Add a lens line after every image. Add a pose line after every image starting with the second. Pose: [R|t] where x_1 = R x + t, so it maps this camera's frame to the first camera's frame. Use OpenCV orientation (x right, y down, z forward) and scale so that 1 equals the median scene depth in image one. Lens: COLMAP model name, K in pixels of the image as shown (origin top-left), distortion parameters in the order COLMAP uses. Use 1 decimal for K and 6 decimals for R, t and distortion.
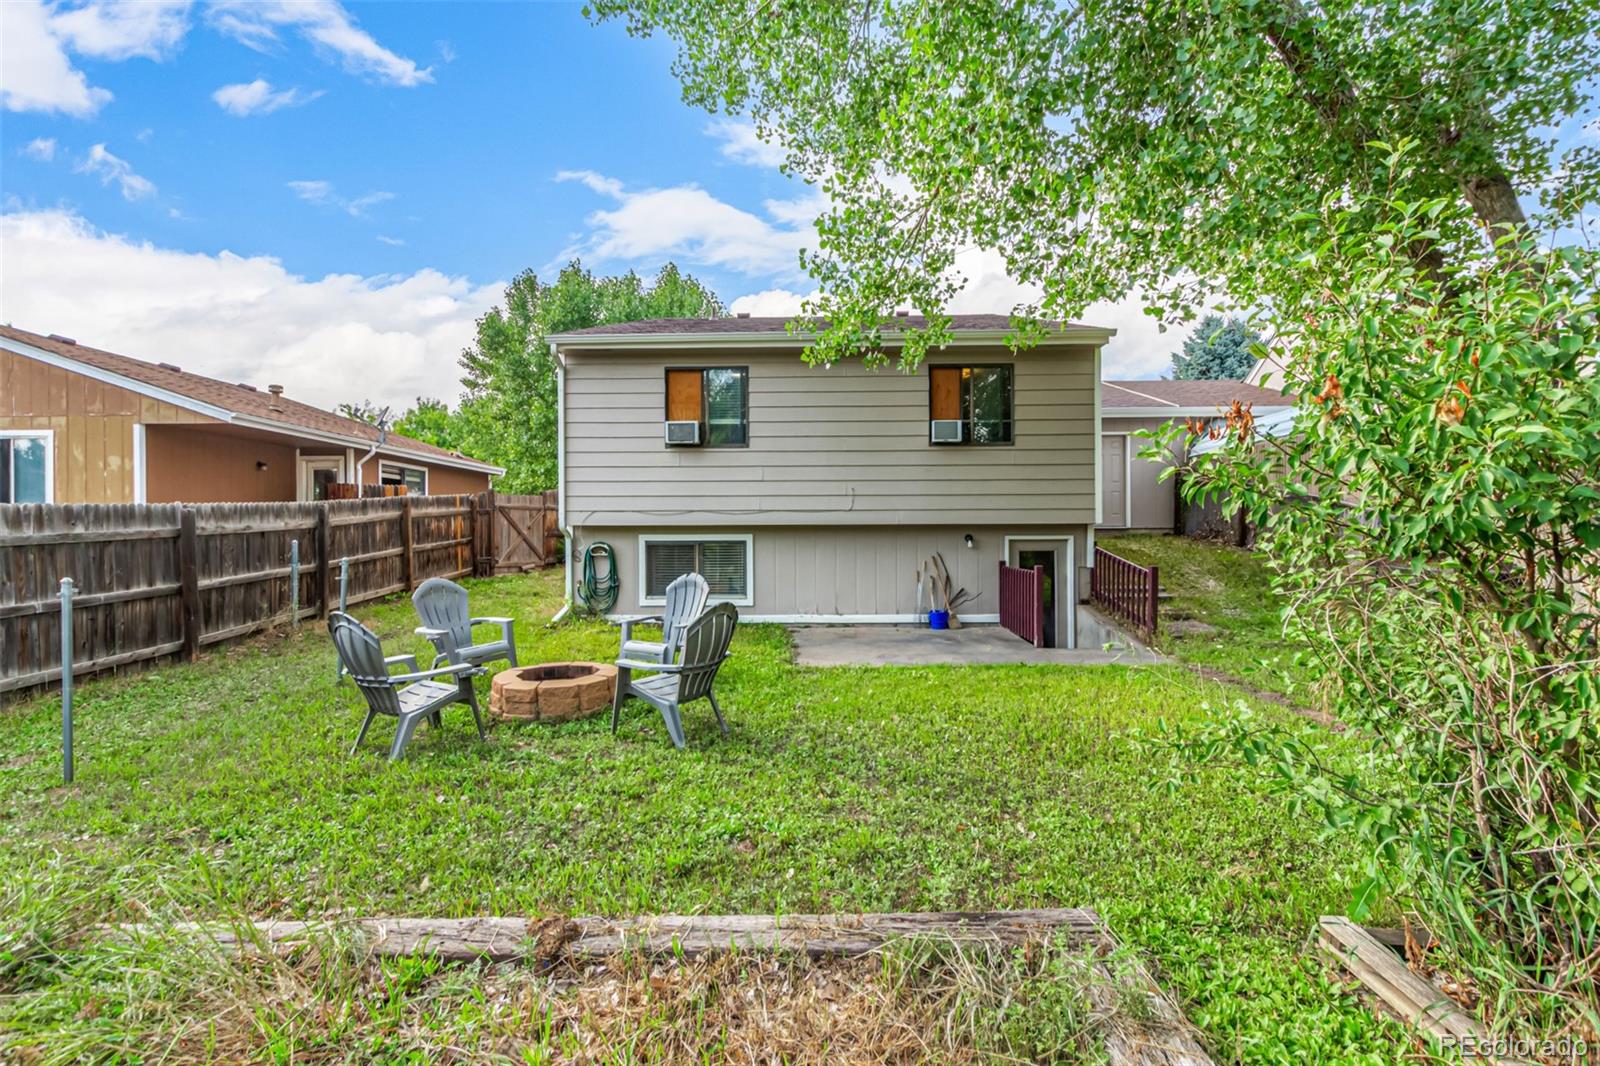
lens RADIAL K [[704.2, 0, 800.0], [0, 704.2, 533.0], [0, 0, 1]] dist [0.002074, 0.000158]
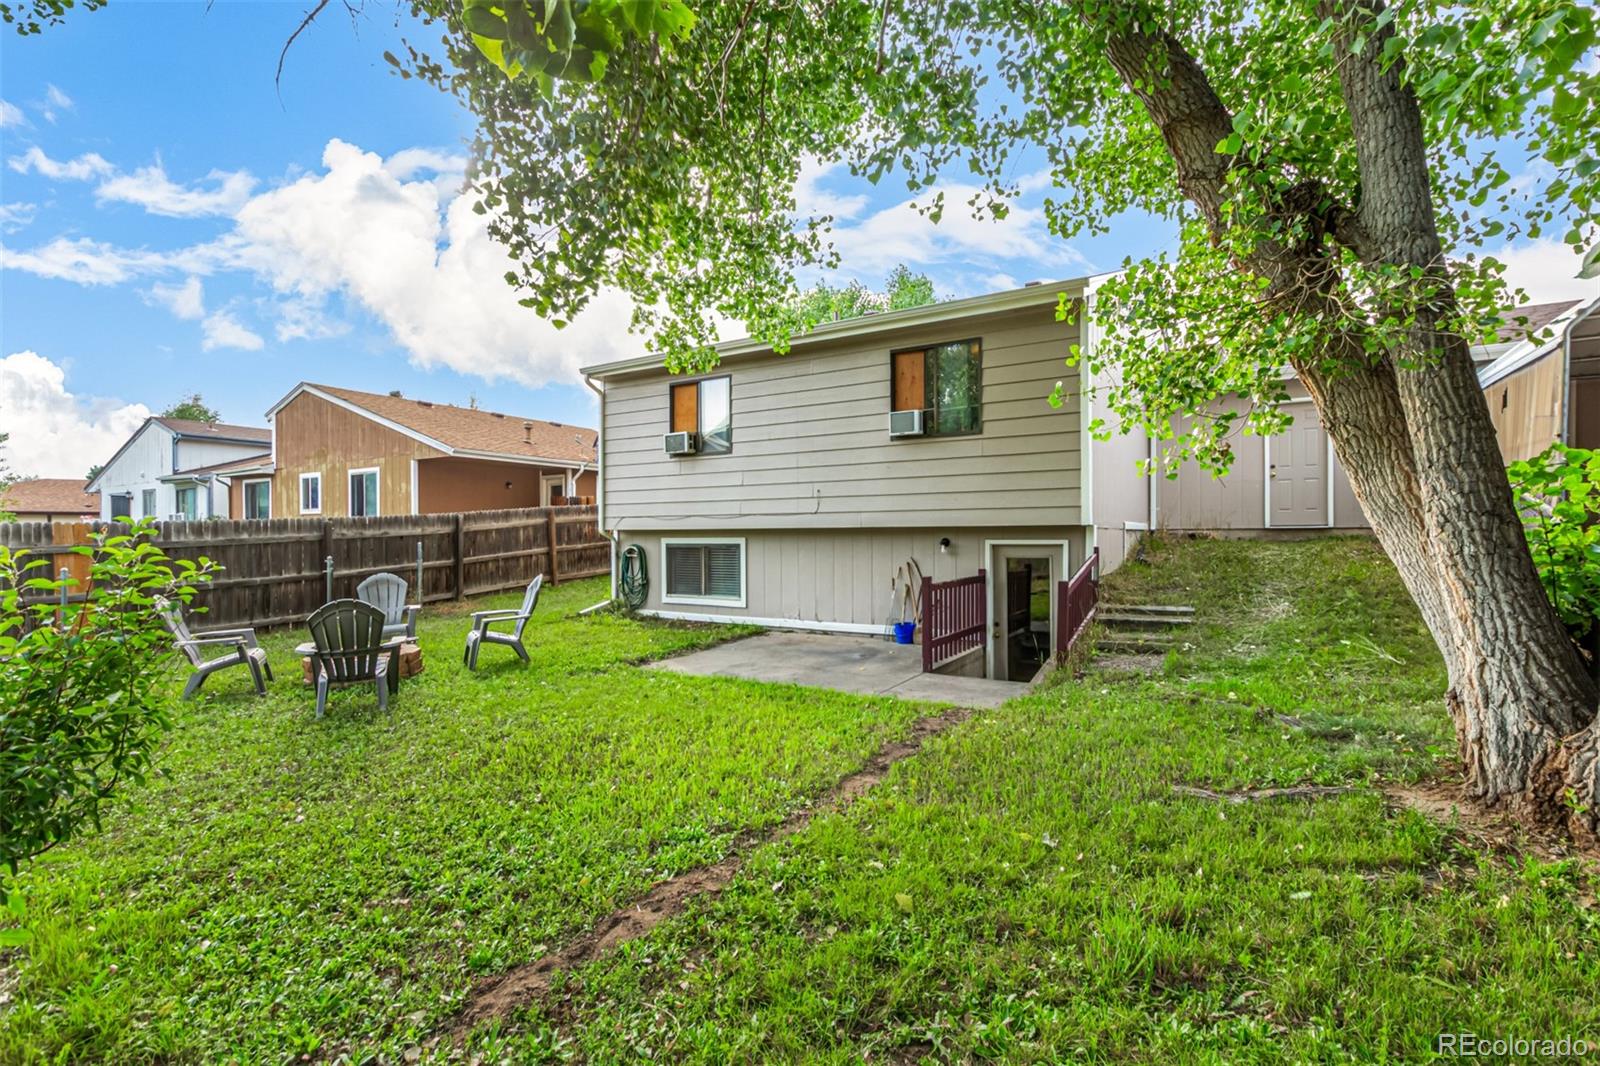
lens RADIAL K [[704.2, 0, 800.0], [0, 704.2, 533.0], [0, 0, 1]] dist [0.002074, 0.000158]
pose [[0.875999, -0.002198, -0.482309, 0.496418], [0.002994, 0.999995, 0.000882, -0.005659], [0.482304, -0.002217, 0.876001, 0.142408]]
